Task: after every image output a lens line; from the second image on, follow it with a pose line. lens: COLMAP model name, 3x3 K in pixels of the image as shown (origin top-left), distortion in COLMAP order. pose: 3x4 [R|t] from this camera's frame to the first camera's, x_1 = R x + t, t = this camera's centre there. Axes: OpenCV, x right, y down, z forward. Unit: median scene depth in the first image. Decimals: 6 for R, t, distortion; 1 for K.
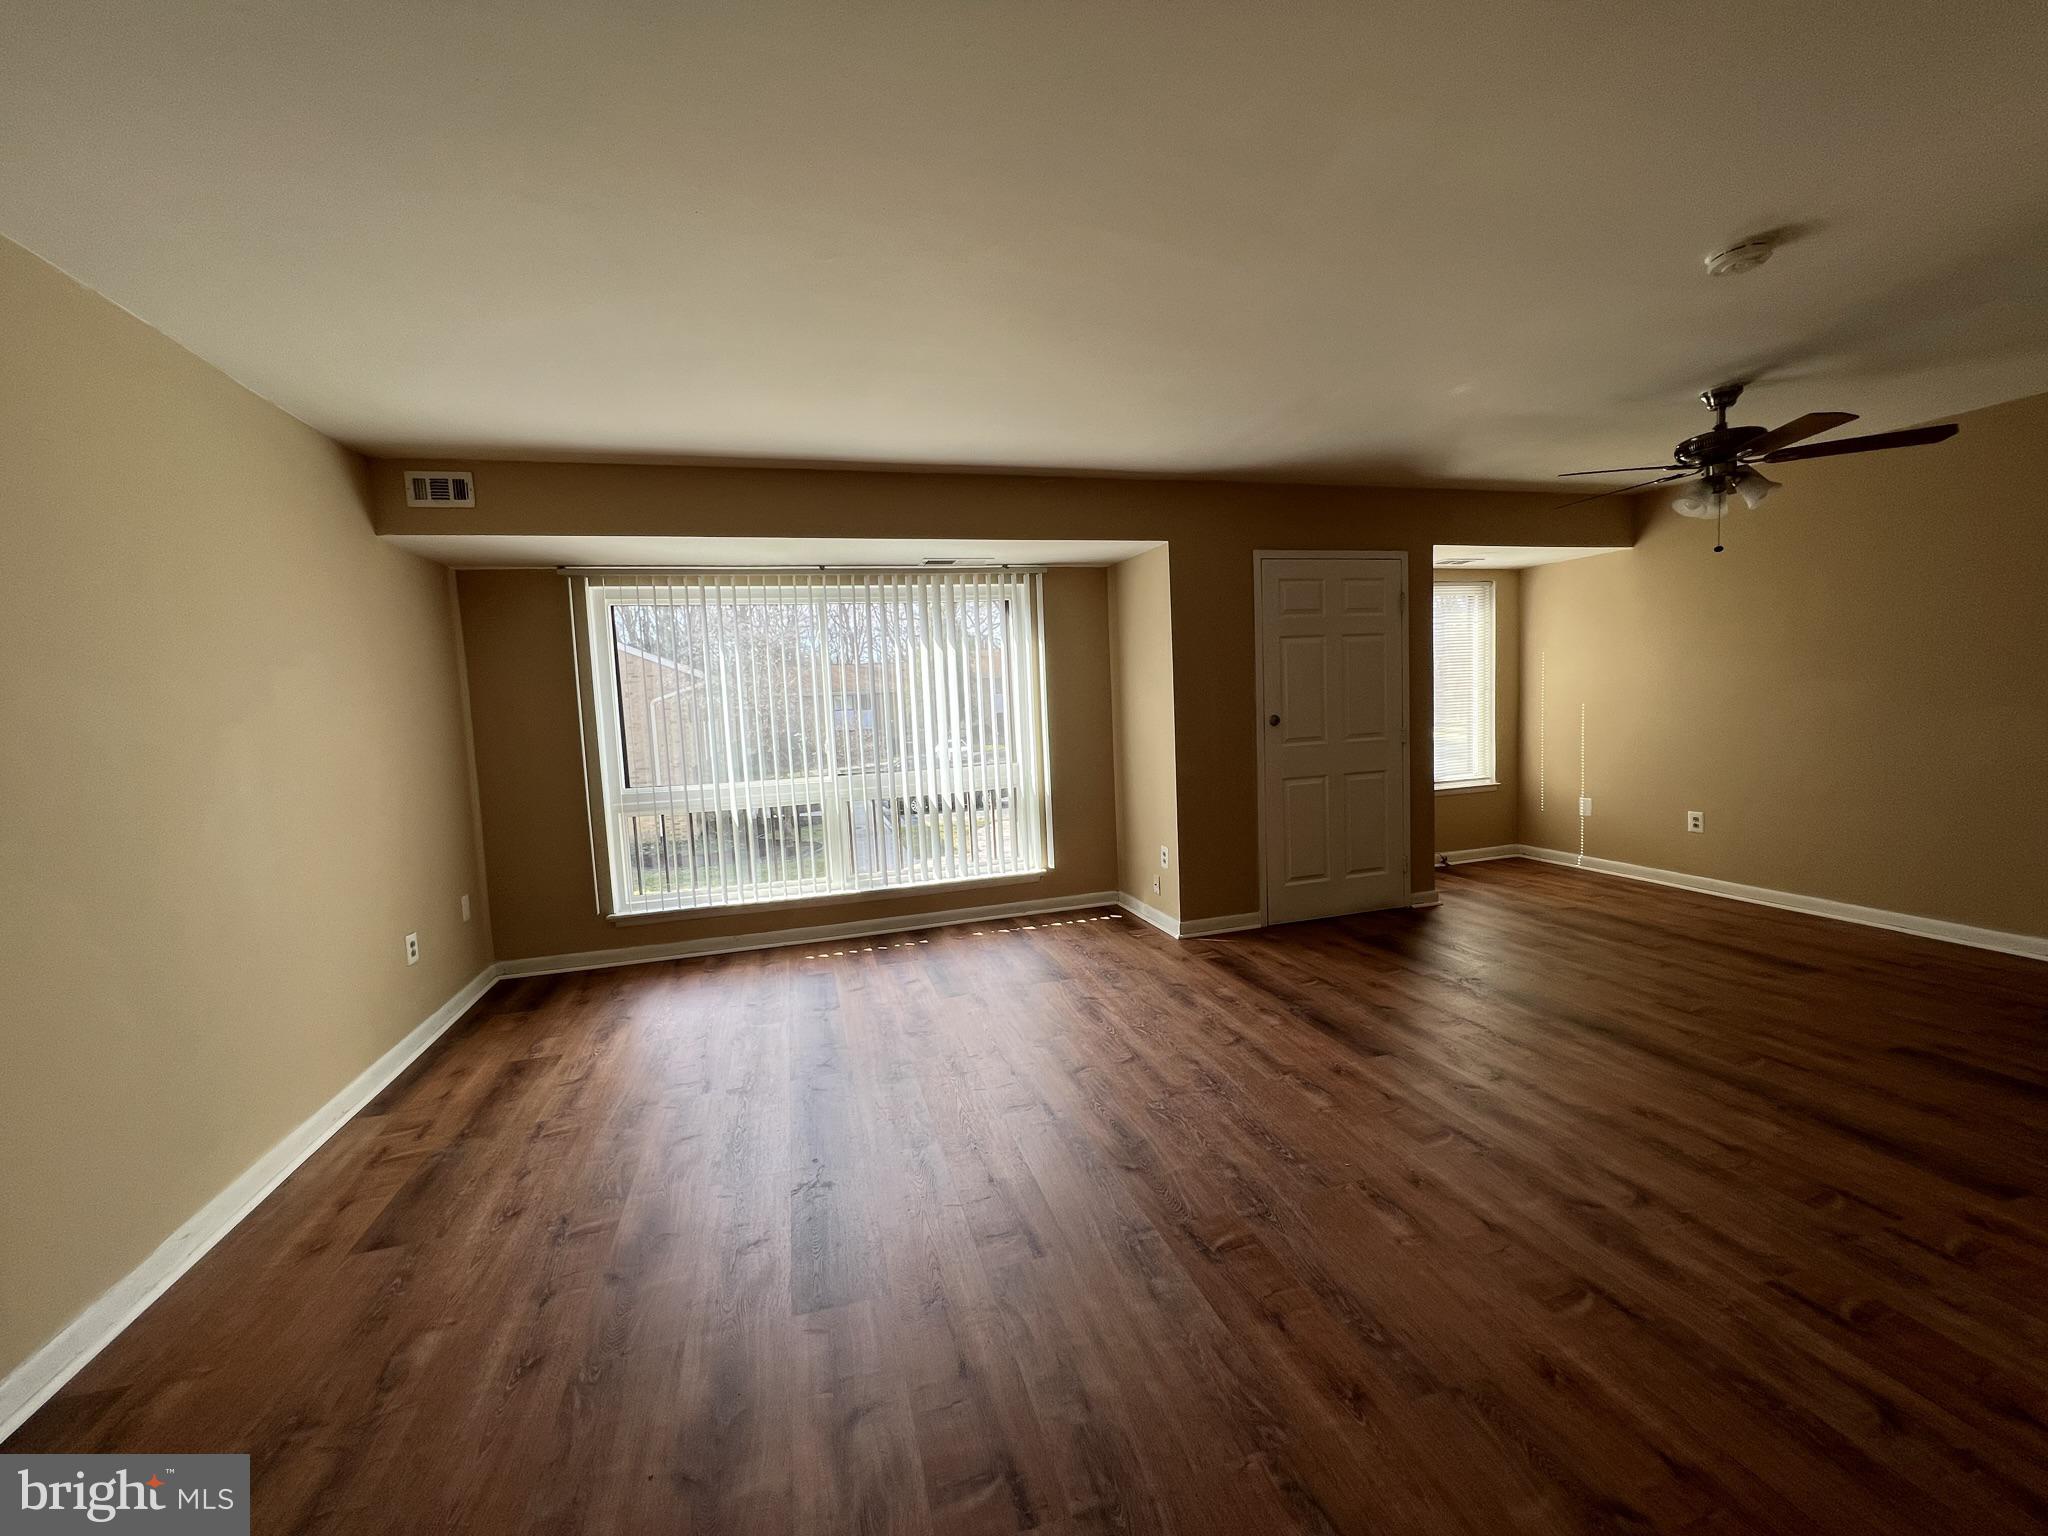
lens RADIAL K [[817.6, 0, 1021.3], [0, 817.6, 764.2], [0, 0, 1]] dist [-0.000967, 0.000387]
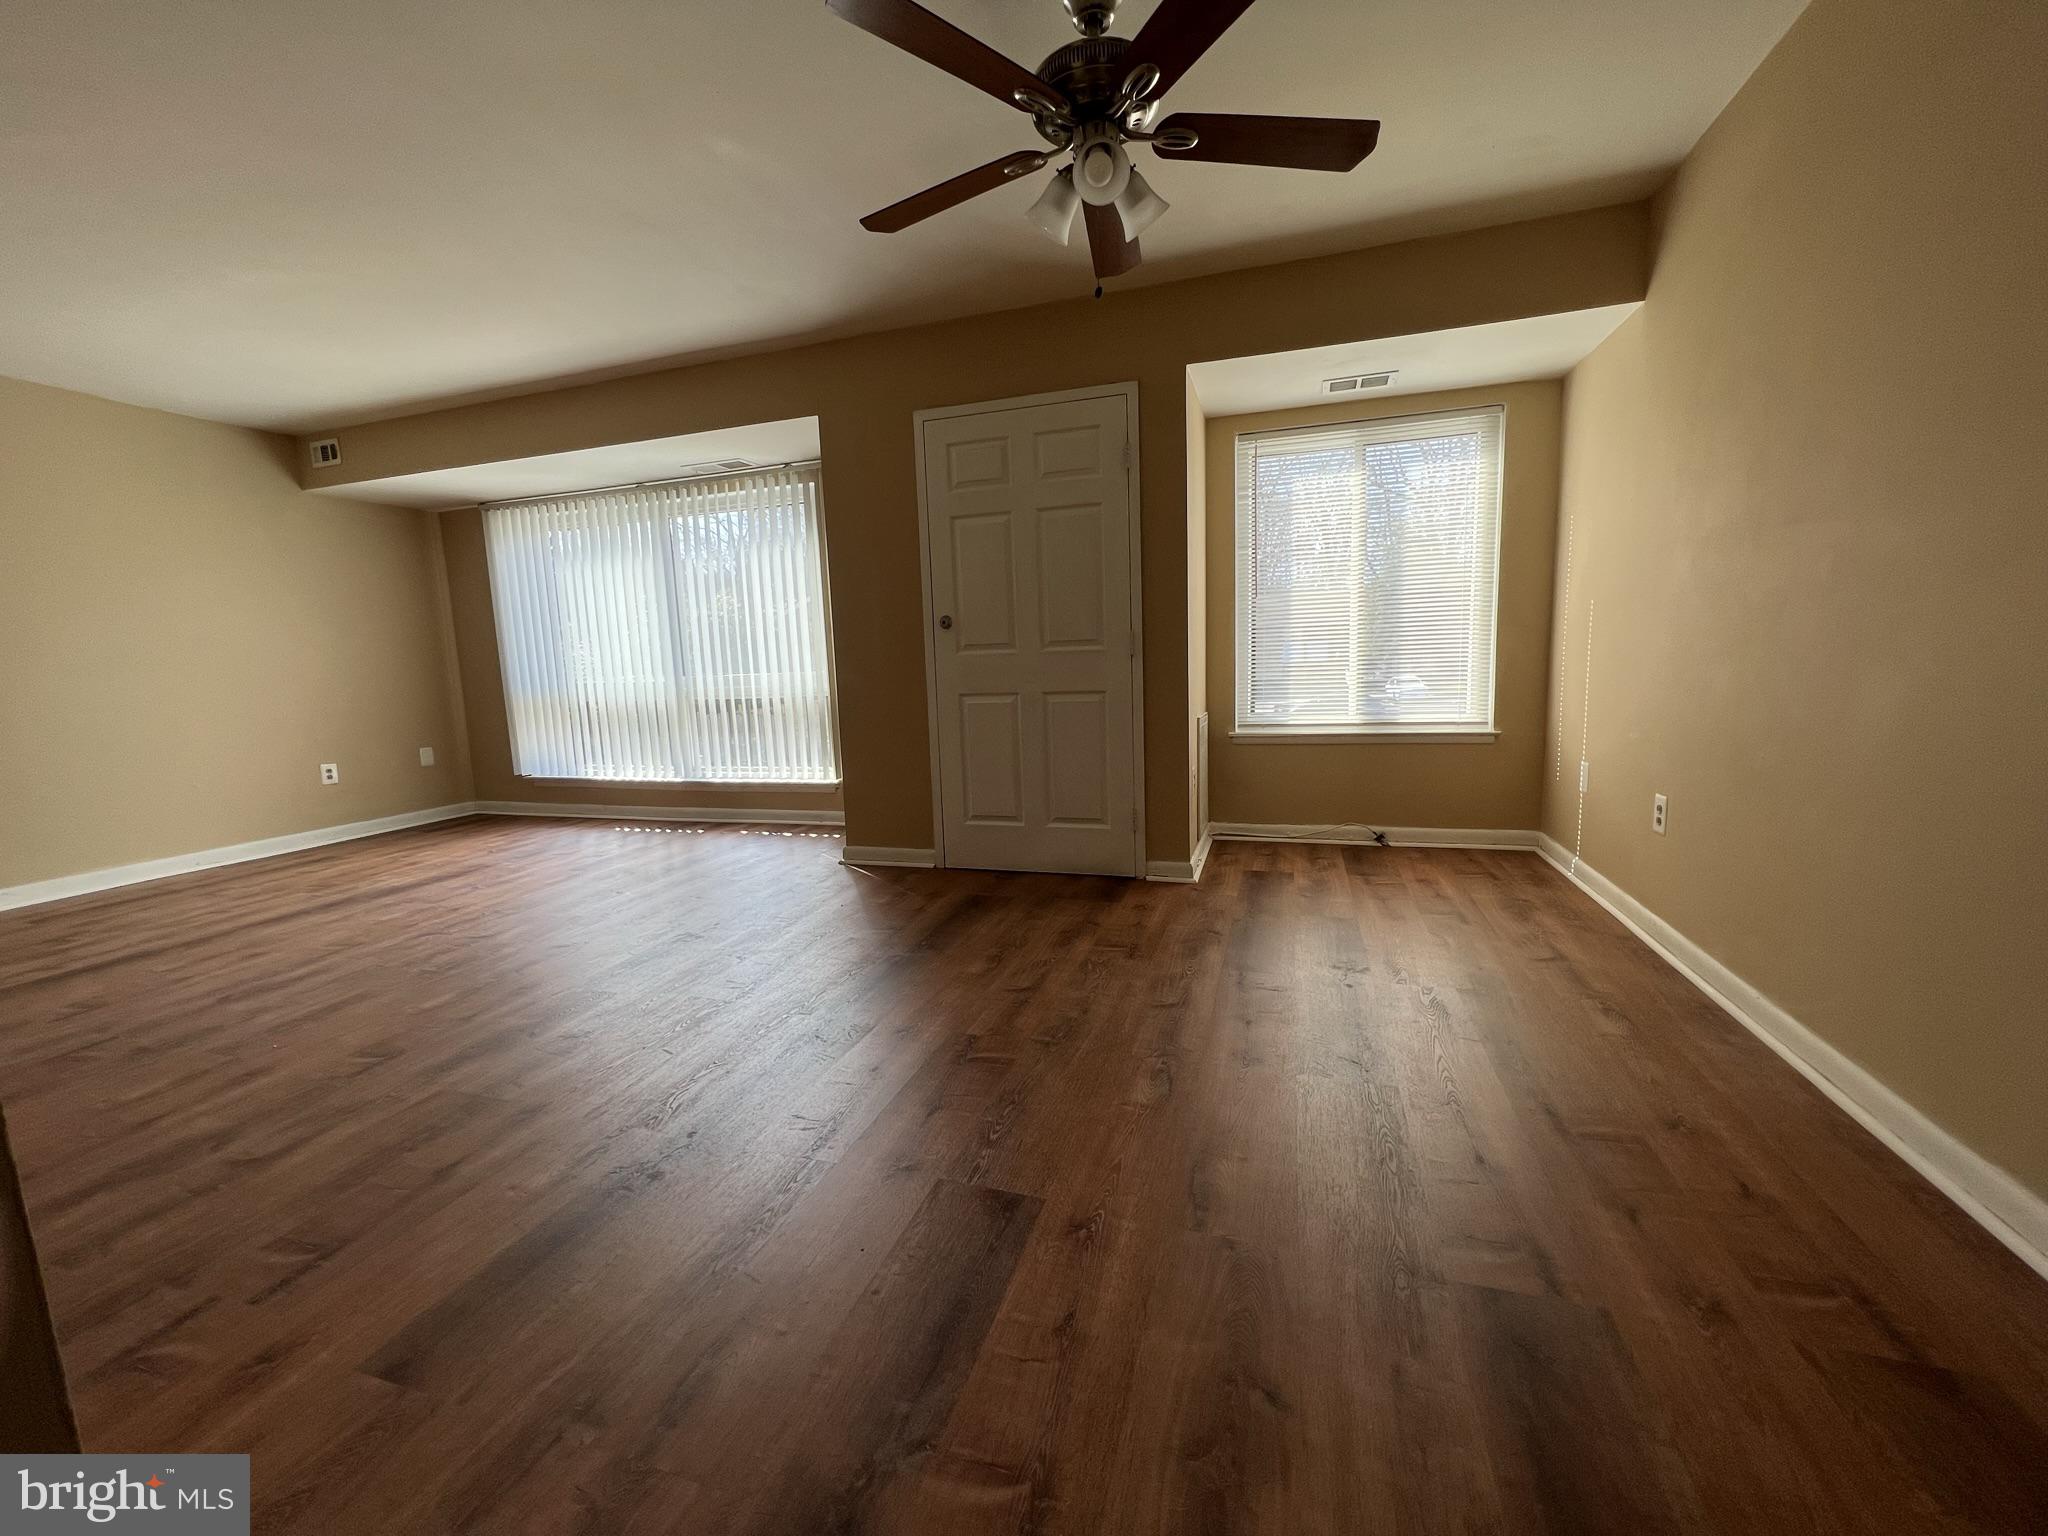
lens RADIAL K [[817.6, 0, 1021.3], [0, 817.6, 764.2], [0, 0, 1]] dist [-0.000967, 0.000387]
pose [[0.829275, 0.090911, -0.551397, 1.020379], [-0.045923, 0.994428, 0.094889, 0.008494], [0.556951, -0.053367, 0.828829, 0.429669]]
